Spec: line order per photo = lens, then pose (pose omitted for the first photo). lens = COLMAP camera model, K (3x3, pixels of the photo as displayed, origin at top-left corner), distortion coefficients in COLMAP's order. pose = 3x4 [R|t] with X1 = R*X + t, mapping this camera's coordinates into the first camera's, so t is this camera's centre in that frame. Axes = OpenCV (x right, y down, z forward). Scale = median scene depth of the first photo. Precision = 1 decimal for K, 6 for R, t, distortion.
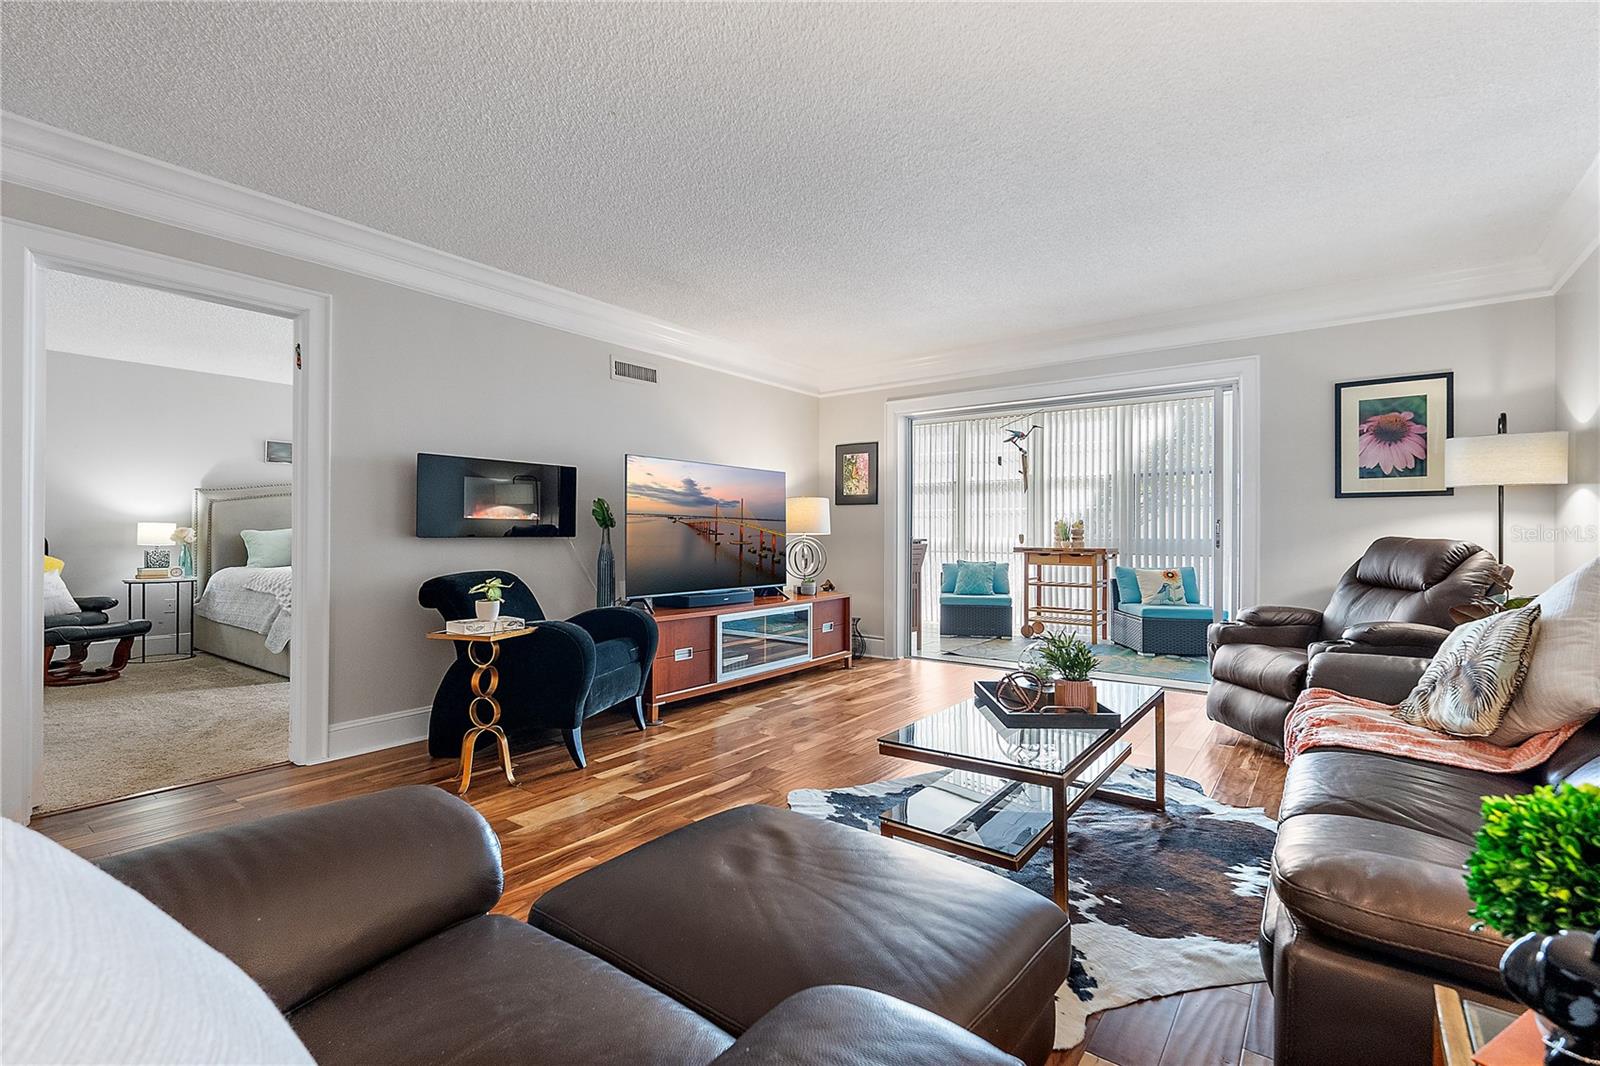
lens RADIAL K [[712.2, 0, 802.7], [0, 712.2, 528.9], [0, 0, 1]] dist [-0.003017, 0.001125]
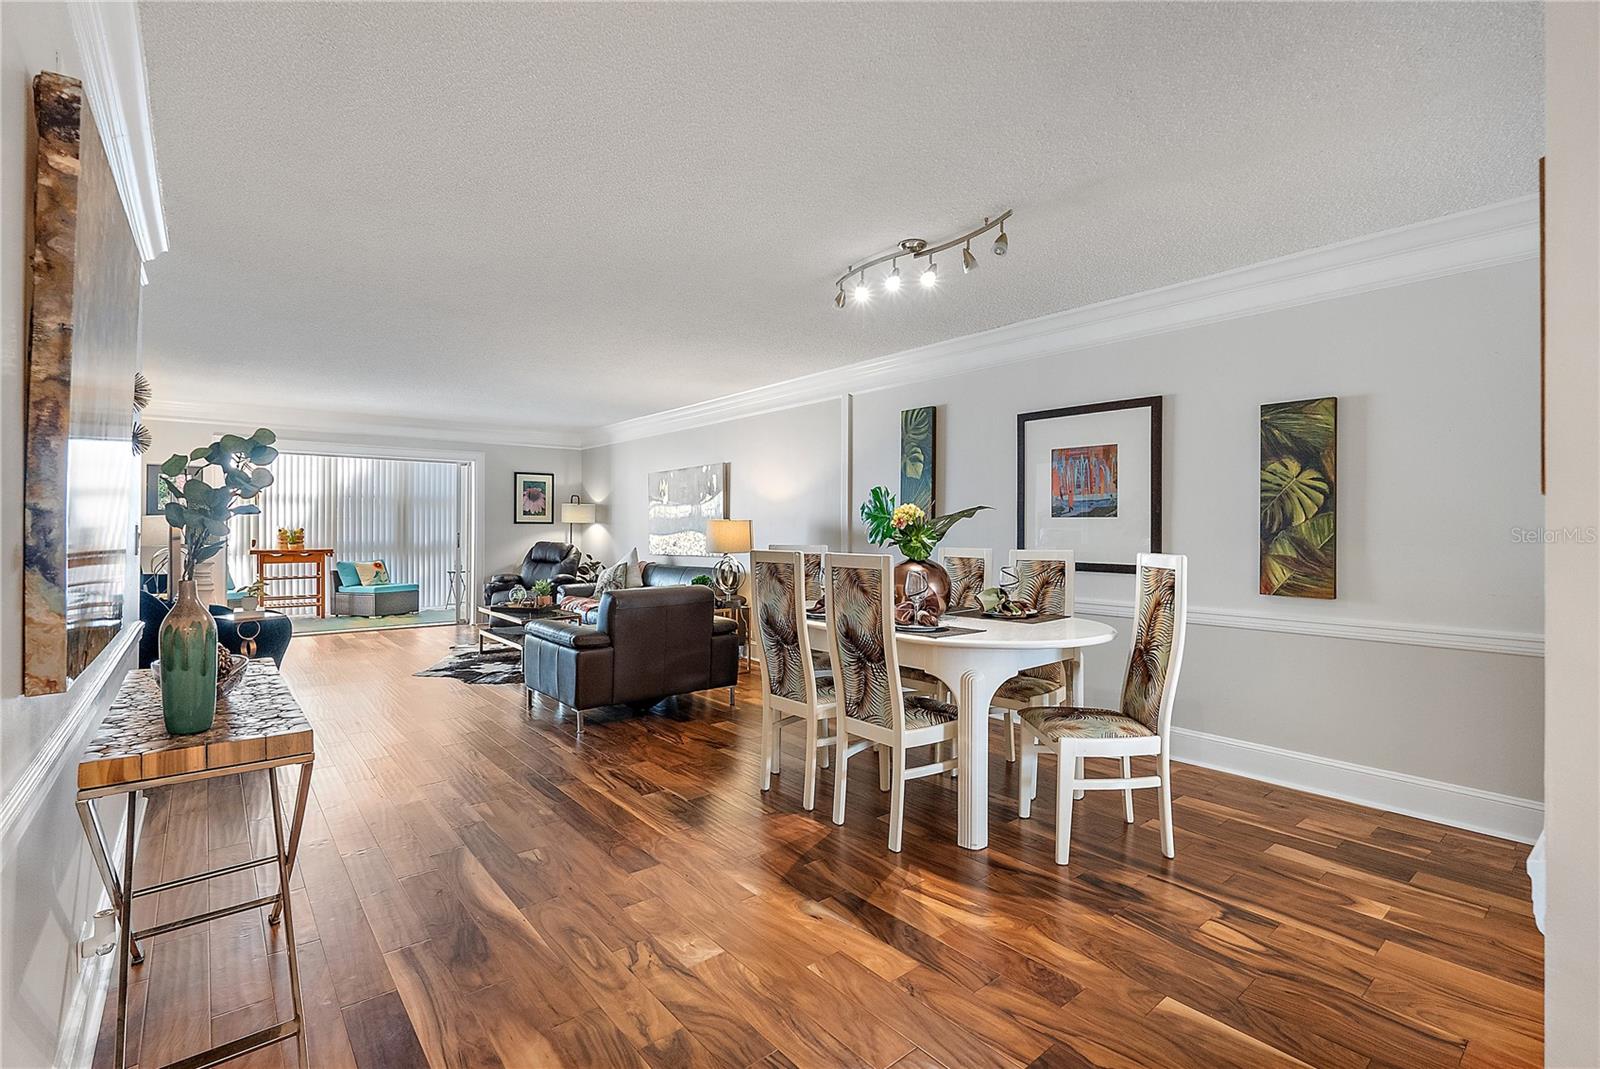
lens RADIAL K [[712.2, 0, 796.7], [0, 712.2, 532.4], [0, 0, 1]] dist [-0.003017, 0.001125]
pose [[0.232555, -0.009019, 0.972542, -1.072418], [-0.008865, 0.999896, 0.011392, -0.044261], [-0.972543, -0.011271, 0.232450, -0.327719]]
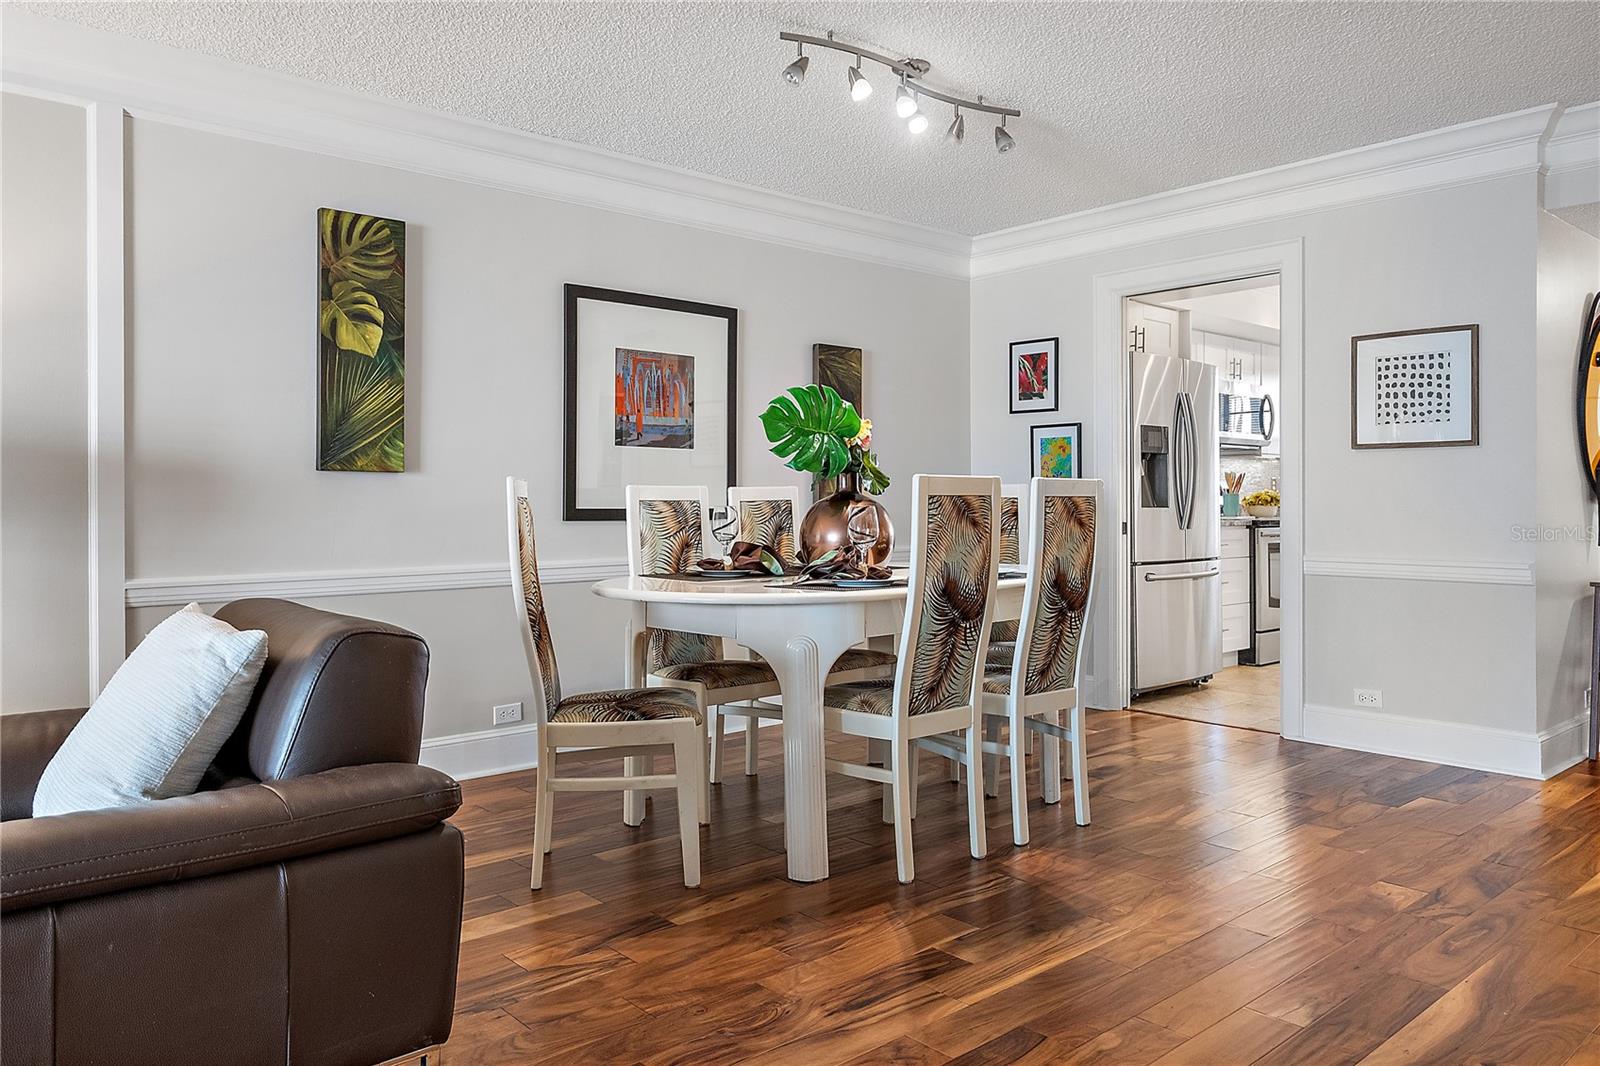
lens RADIAL K [[1115.5, 0, 798.2], [0, 1115.5, 510.5], [0, 0, 1]] dist [-0.005107, 0.005685]
pose [[-0.976936, -0.005245, 0.213470, -0.478228], [-0.005351, 0.999986, 0.000081, 0.001350], [-0.213467, -0.001063, -0.976950, 0.506882]]
